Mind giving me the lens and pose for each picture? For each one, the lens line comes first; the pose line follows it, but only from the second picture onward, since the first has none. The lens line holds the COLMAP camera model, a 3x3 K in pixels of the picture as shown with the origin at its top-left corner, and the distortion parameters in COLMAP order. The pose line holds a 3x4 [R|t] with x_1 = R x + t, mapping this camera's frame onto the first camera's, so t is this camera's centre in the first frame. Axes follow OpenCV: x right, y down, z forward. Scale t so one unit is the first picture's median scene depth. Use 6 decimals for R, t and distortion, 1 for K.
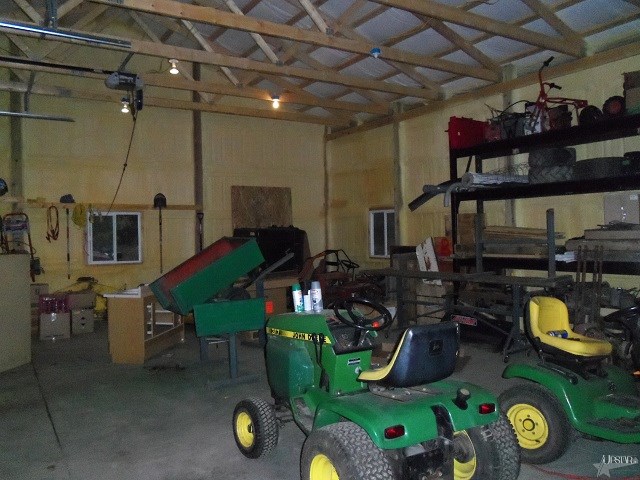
lens RADIAL K [[537.0, 0, 318.3], [0, 537.0, 238.4], [0, 0, 1]] dist [-0.042283, -0.002128]
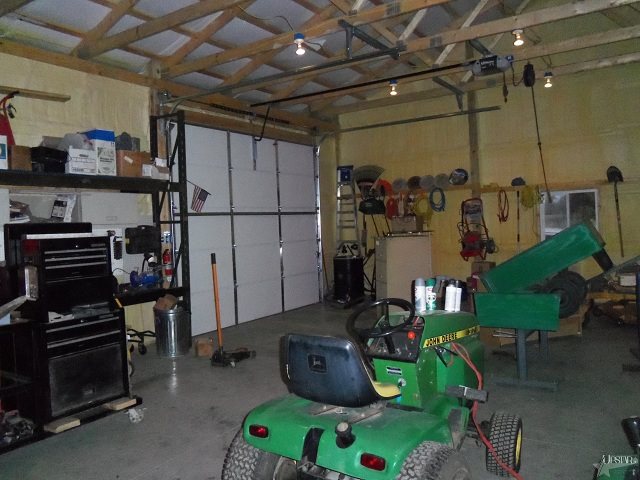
lens RADIAL K [[537.0, 0, 318.4], [0, 537.0, 240.5], [0, 0, 1]] dist [-0.042283, -0.002128]
pose [[0.421811, 0.019904, -0.906465, 0.323368], [0.029476, 0.998930, 0.035650, -0.008271], [0.906204, -0.041756, 0.420773, 0.207778]]
